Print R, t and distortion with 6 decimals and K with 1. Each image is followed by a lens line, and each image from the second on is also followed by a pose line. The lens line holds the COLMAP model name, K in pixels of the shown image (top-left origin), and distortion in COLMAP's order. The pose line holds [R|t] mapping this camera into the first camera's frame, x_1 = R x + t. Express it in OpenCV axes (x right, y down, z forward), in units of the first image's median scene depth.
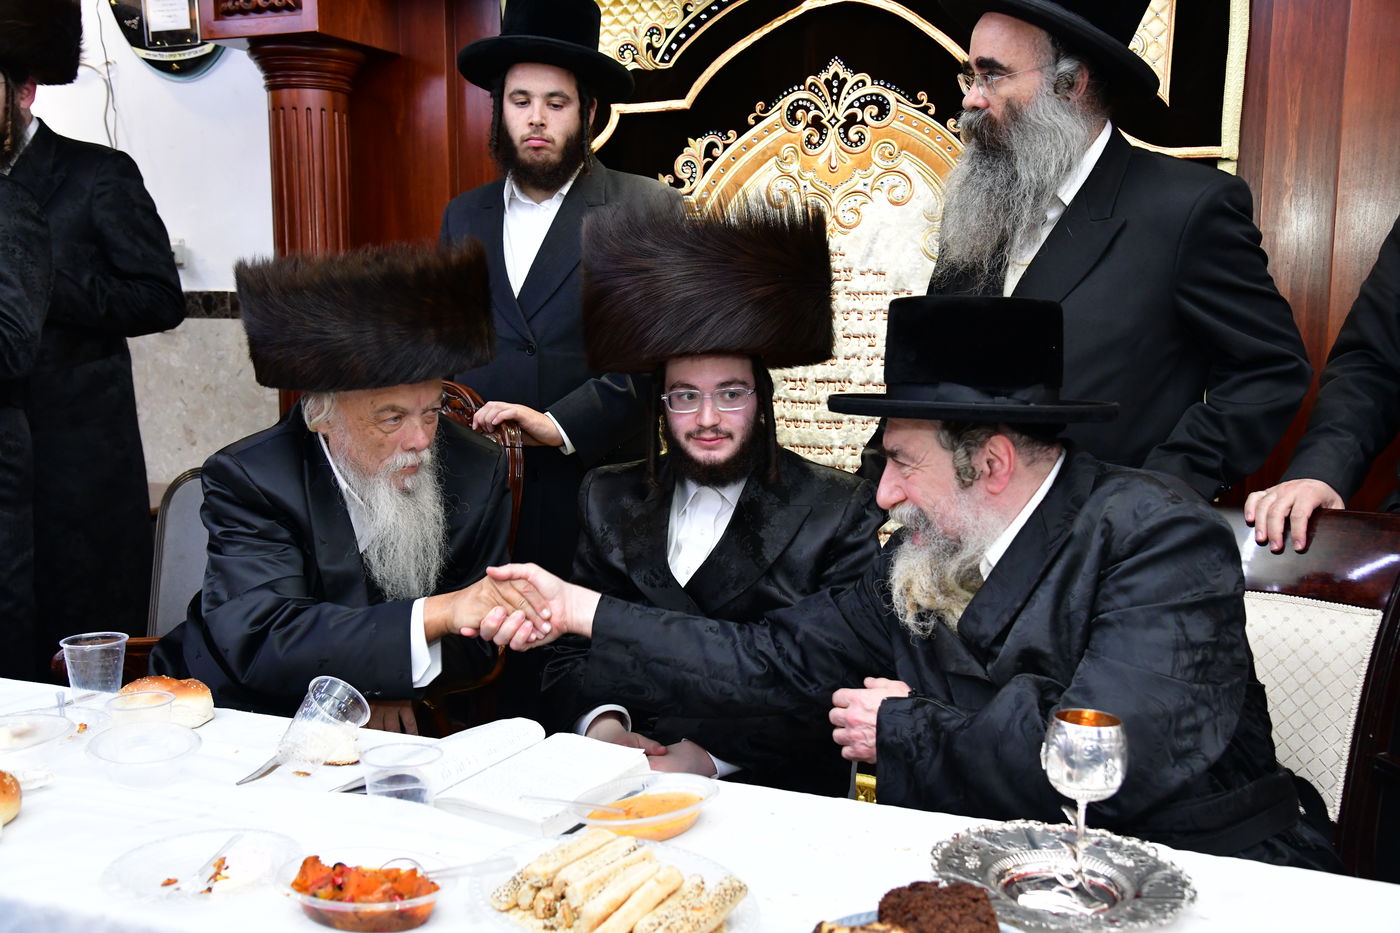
lens RADIAL K [[1434.3, 0, 703.6], [0, 1434.3, 466.7], [0, 0, 1]] dist [0.067168, 0.022164]
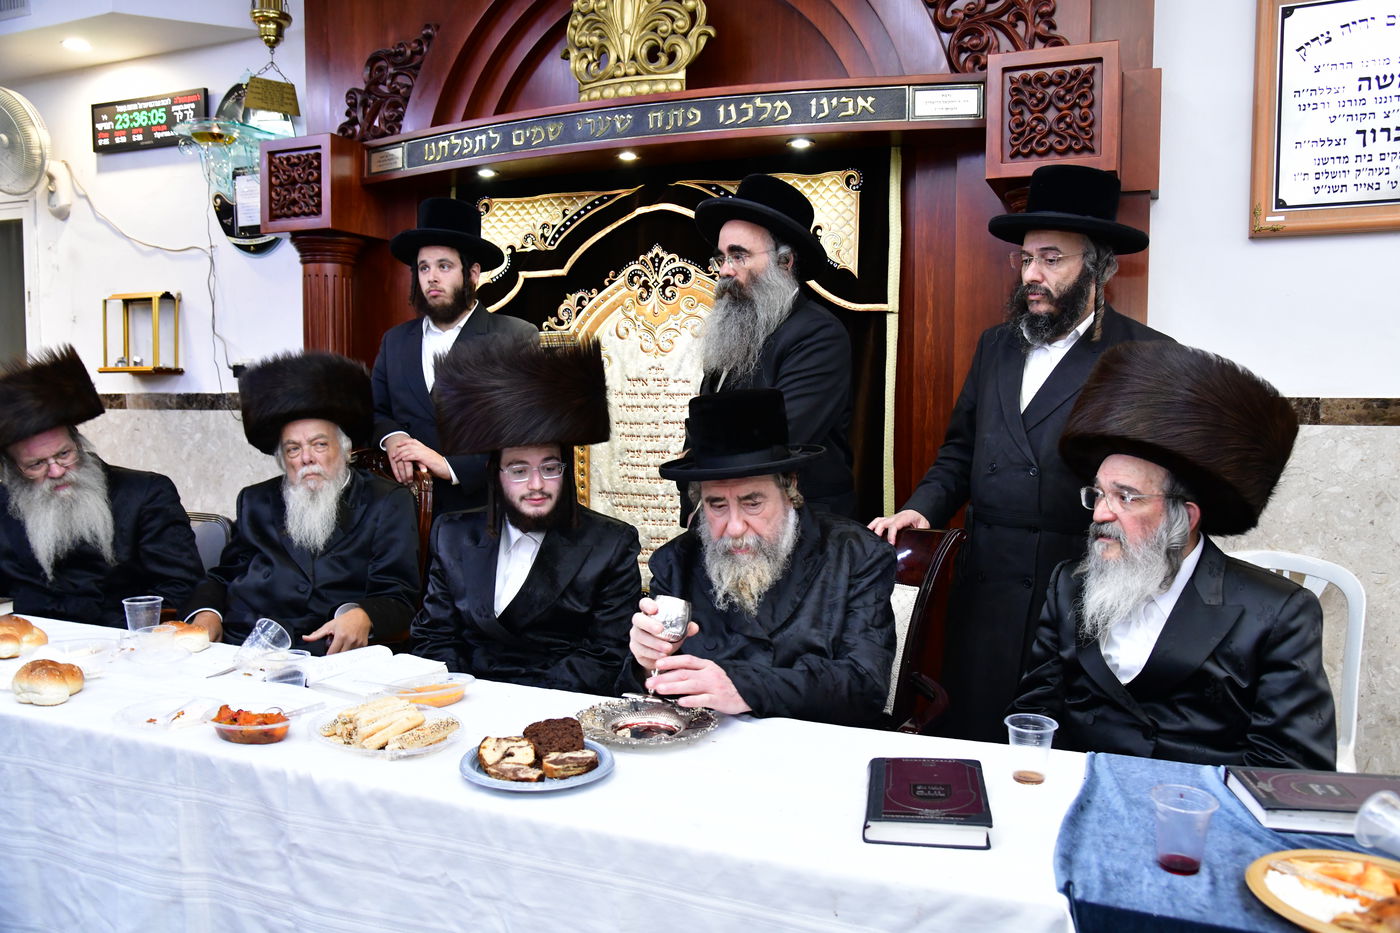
lens RADIAL K [[1076.3, 0, 695.3], [0, 1076.3, 469.1], [0, 0, 1]] dist [-0.074608, 0.076502]
pose [[0.999988, 0.004312, 0.002519, 0.131711], [-0.004176, 0.998658, -0.051614, 0.017975], [-0.002738, 0.051602, 0.998664, -0.141106]]
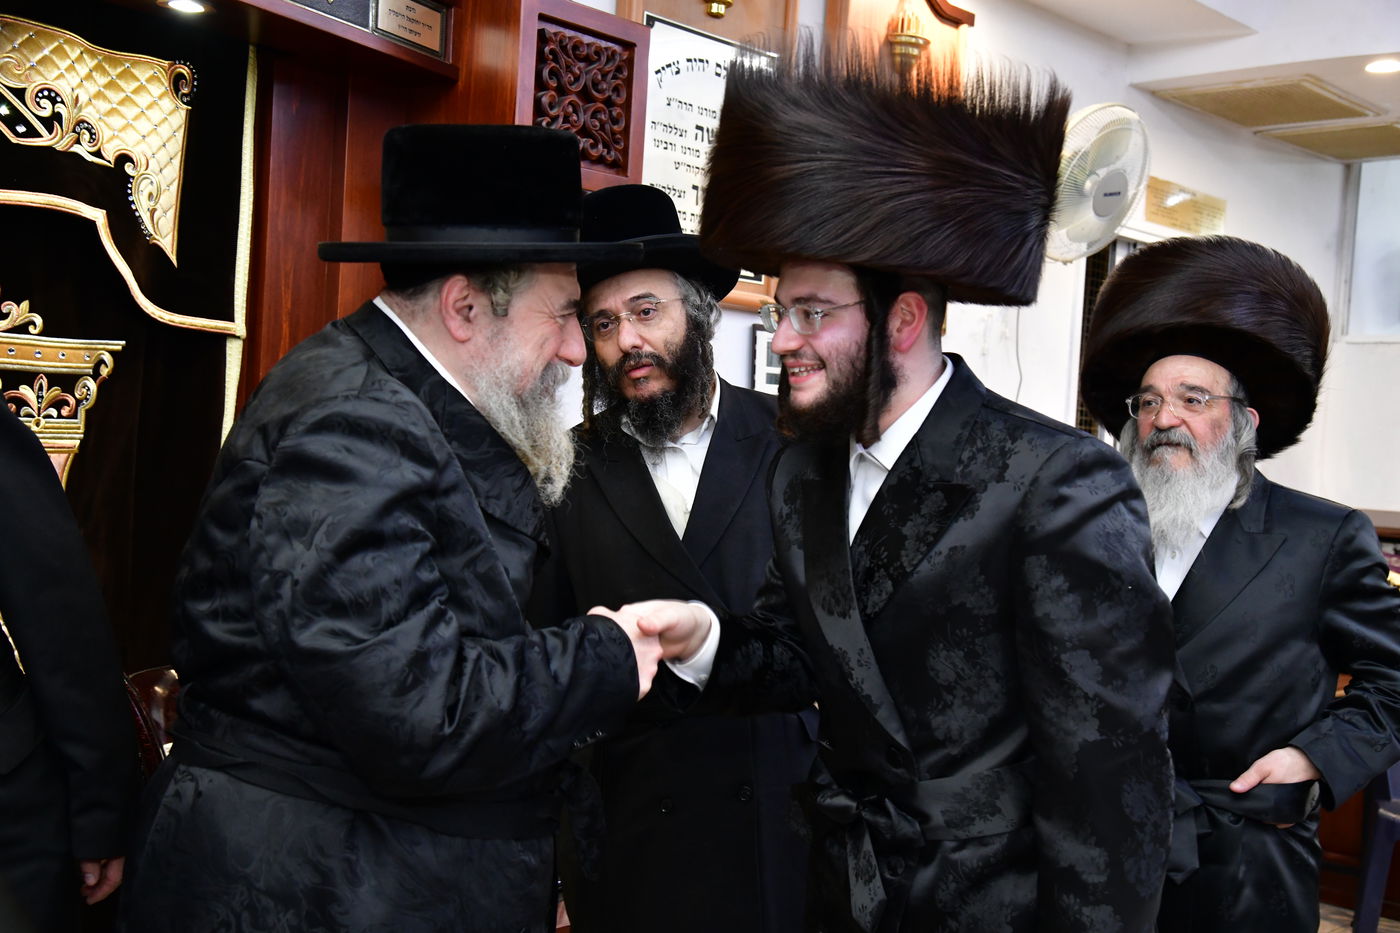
lens RADIAL K [[1673.1, 0, 700.0], [0, 1673.1, 466.5], [0, 0, 1]] dist [0.080527, 0.286356]
pose [[0.304074, -0.002803, 0.952644, -0.499691], [0.044161, 0.998962, -0.011156, -0.098459], [-0.951624, 0.045462, 0.303882, 0.378706]]
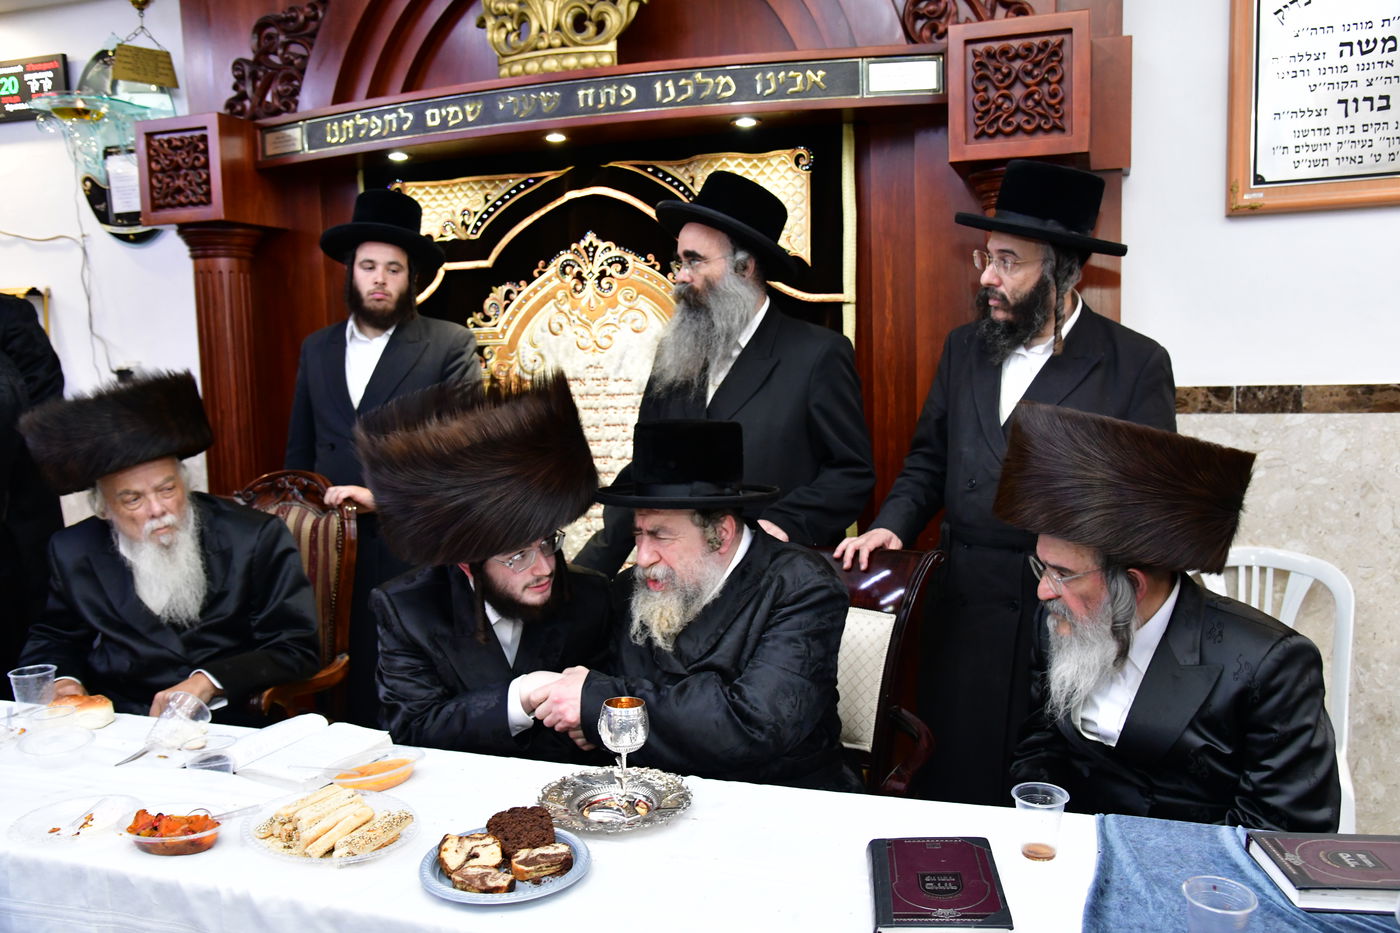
lens RADIAL K [[1141.5, 0, 697.7], [0, 1141.5, 471.1], [0, 0, 1]] dist [-0.058494, 0.095766]
pose [[0.997132, -0.032979, 0.068125, 0.113471], [0.034081, 0.999305, -0.015069, -0.027041], [-0.067581, 0.017348, 0.997563, -0.122306]]
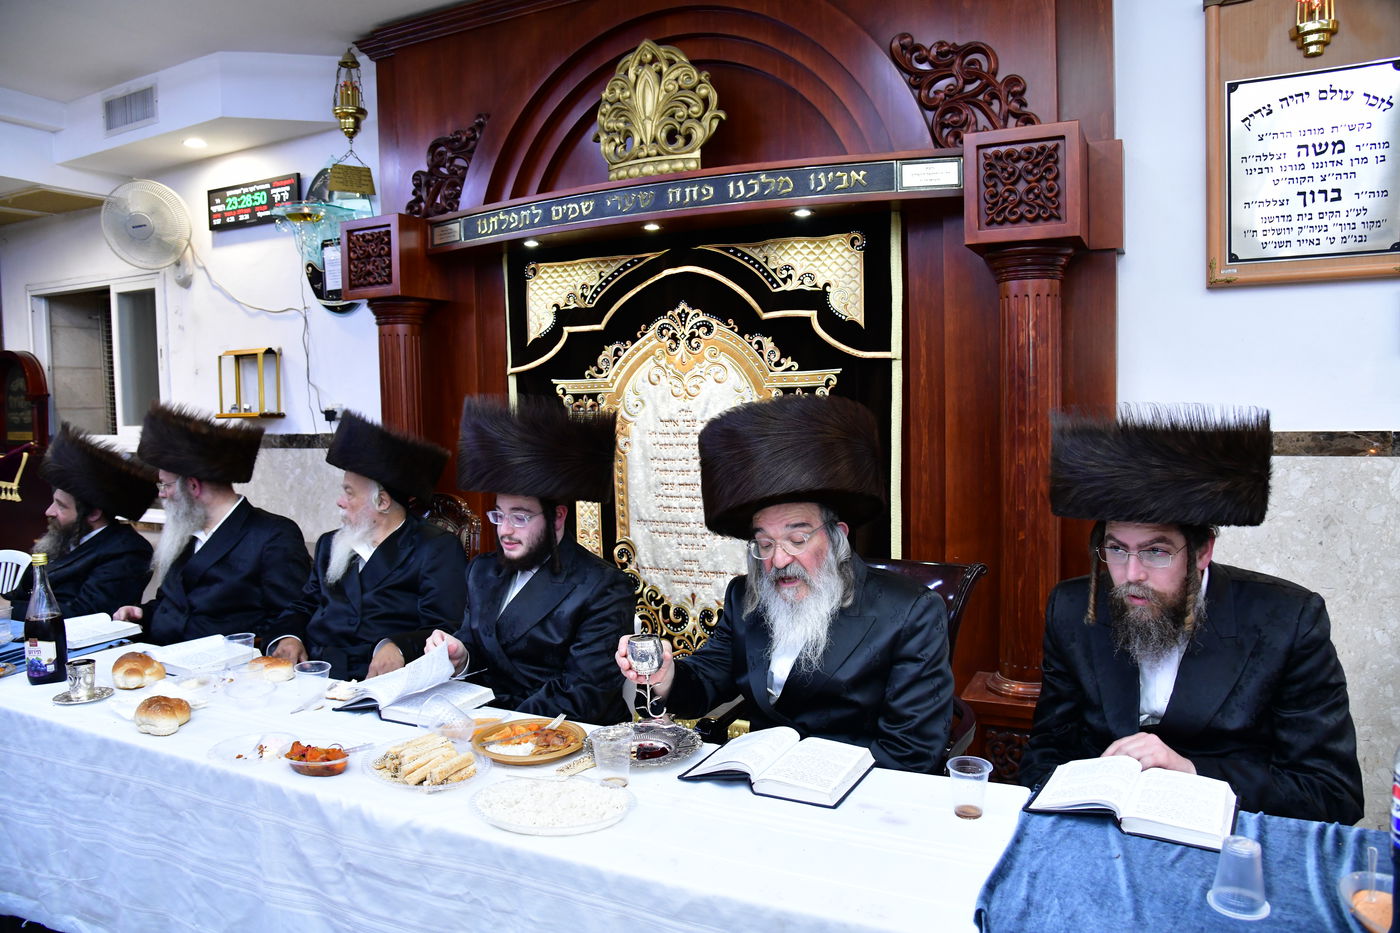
lens RADIAL K [[976.5, 0, 694.5], [0, 976.5, 467.2], [0, 0, 1]] dist [-0.119405, 0.070591]
pose [[0.997946, -0.017970, -0.061488, 0.176784], [0.015086, 0.998778, -0.047057, -0.026738], [0.062258, 0.046033, 0.996998, -0.165806]]
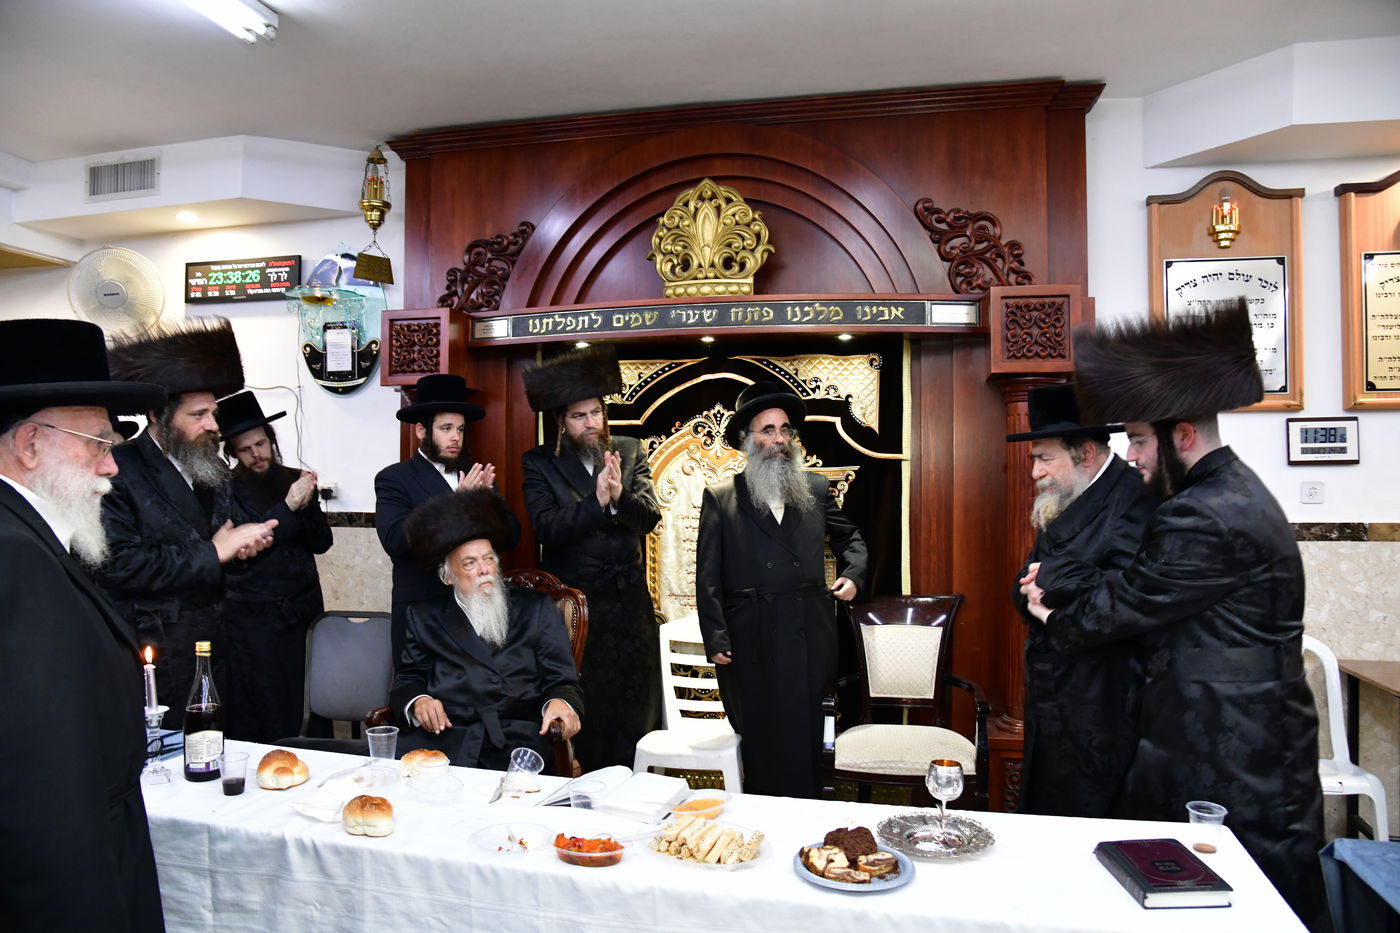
lens RADIAL K [[976.5, 0, 694.5], [0, 976.5, 467.2], [0, 0, 1]] dist [-0.119405, 0.070591]
pose [[0.983702, 0.003468, 0.179772, -0.184740], [0.019469, 0.991882, -0.125666, -0.025440], [-0.178748, 0.127118, 0.975649, -0.305962]]
